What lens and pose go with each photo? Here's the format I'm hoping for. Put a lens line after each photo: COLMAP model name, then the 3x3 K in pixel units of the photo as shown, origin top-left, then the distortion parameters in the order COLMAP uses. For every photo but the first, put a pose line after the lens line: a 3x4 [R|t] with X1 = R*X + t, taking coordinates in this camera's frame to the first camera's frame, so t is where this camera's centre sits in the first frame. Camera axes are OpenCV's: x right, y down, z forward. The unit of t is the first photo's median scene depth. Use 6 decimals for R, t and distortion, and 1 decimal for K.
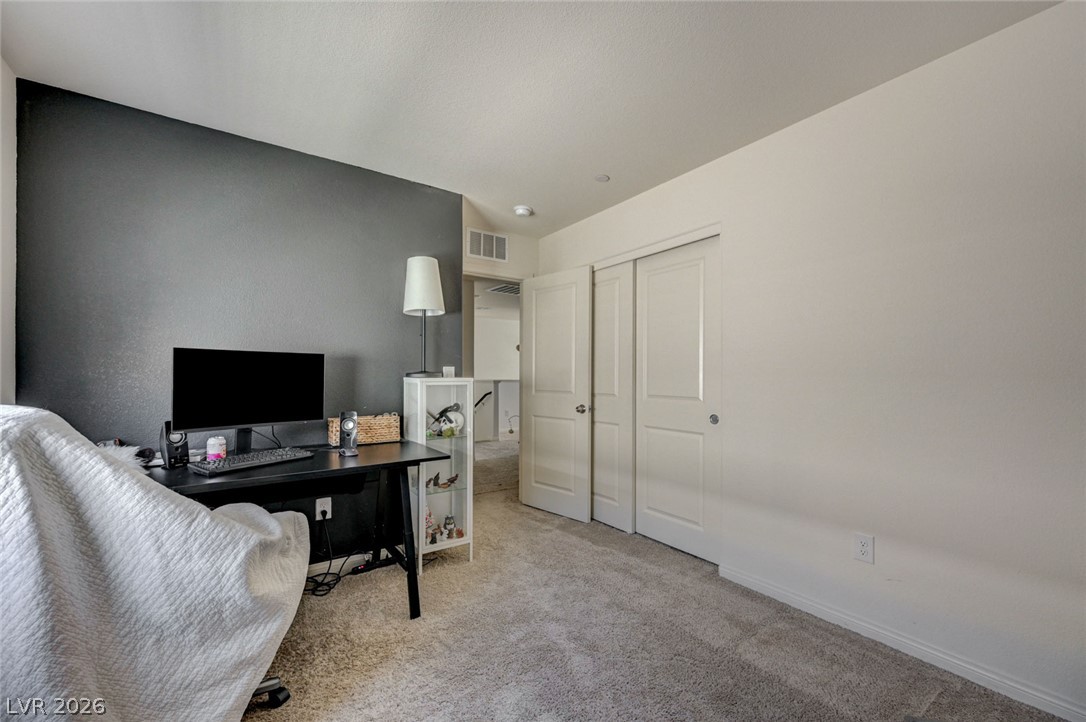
lens RADIAL K [[431.0, 0, 559.4], [0, 431.0, 372.3], [0, 0, 1]] dist [0.003638, -0.000212]
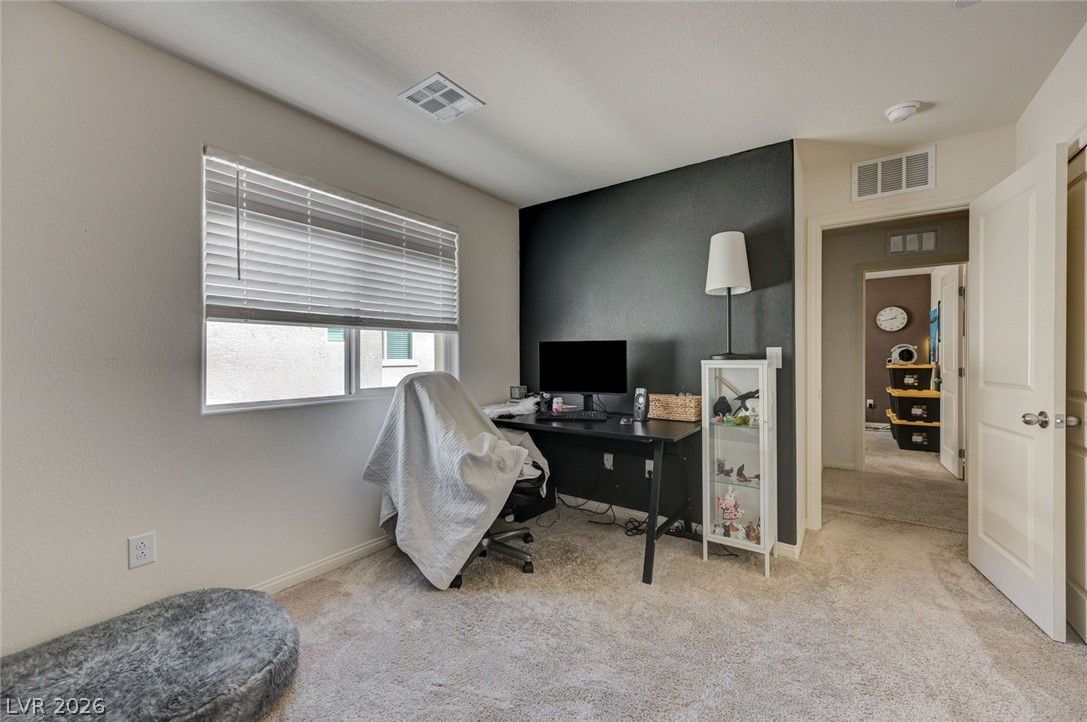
lens RADIAL K [[431.3, 0, 549.6], [0, 431.3, 357.5], [0, 0, 1]] dist [0.003638, -0.000212]
pose [[0.325760, -0.004430, -0.945442, 0.455360], [0.009271, 0.999956, -0.001491, 0.004886], [0.945407, -0.008279, 0.325786, 0.320342]]
